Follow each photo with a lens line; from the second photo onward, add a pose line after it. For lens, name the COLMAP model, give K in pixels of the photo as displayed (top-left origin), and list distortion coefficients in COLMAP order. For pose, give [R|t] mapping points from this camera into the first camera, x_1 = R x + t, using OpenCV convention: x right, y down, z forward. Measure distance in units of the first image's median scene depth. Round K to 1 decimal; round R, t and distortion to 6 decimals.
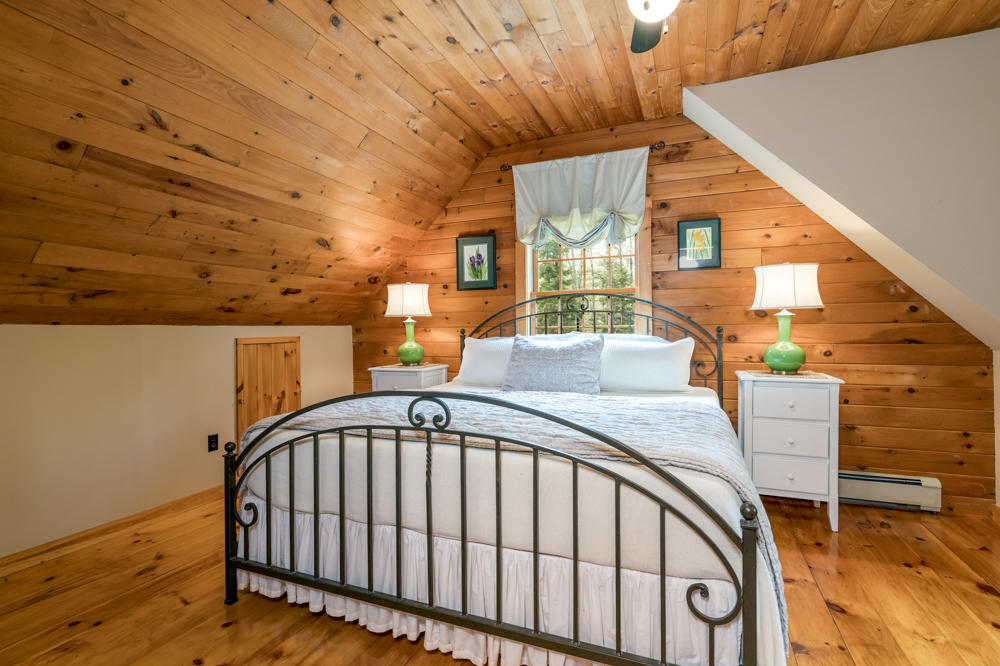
lens RADIAL K [[477.1, 0, 500.0], [0, 477.1, 333.0], [0, 0, 1]] dist [0.000958, 0.000517]
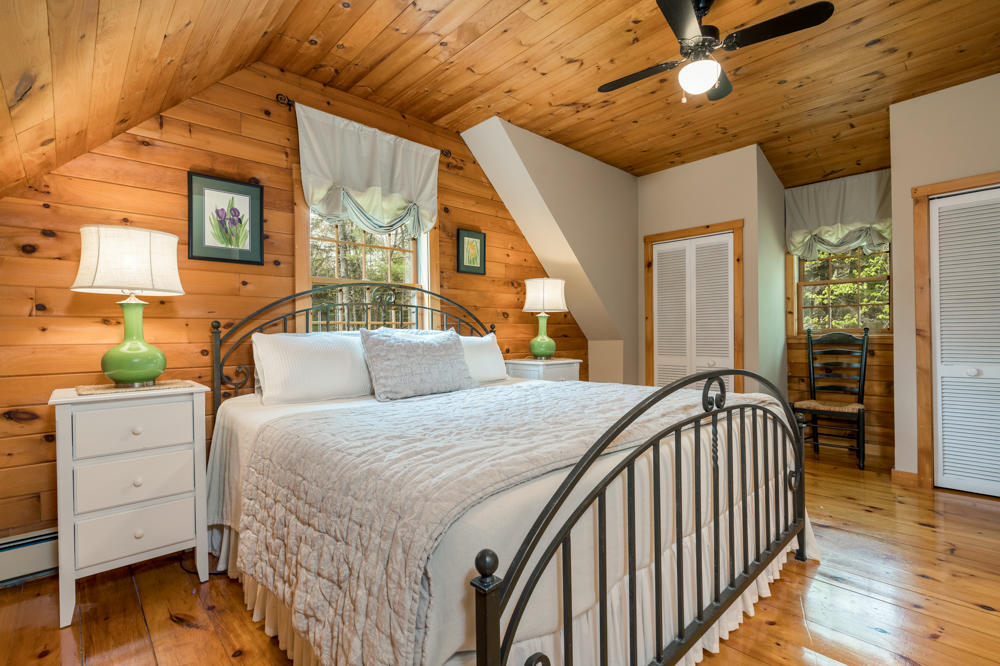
lens RADIAL K [[458.5, 0, 500.0], [0, 458.5, 333.0], [0, 0, 1]] dist [-0.004842, -0.000128]
pose [[0.413374, 0.008346, 0.910523, -0.522367], [0.014754, 0.999765, -0.015862, 0.024373], [-0.910442, 0.019991, 0.413154, 0.460686]]
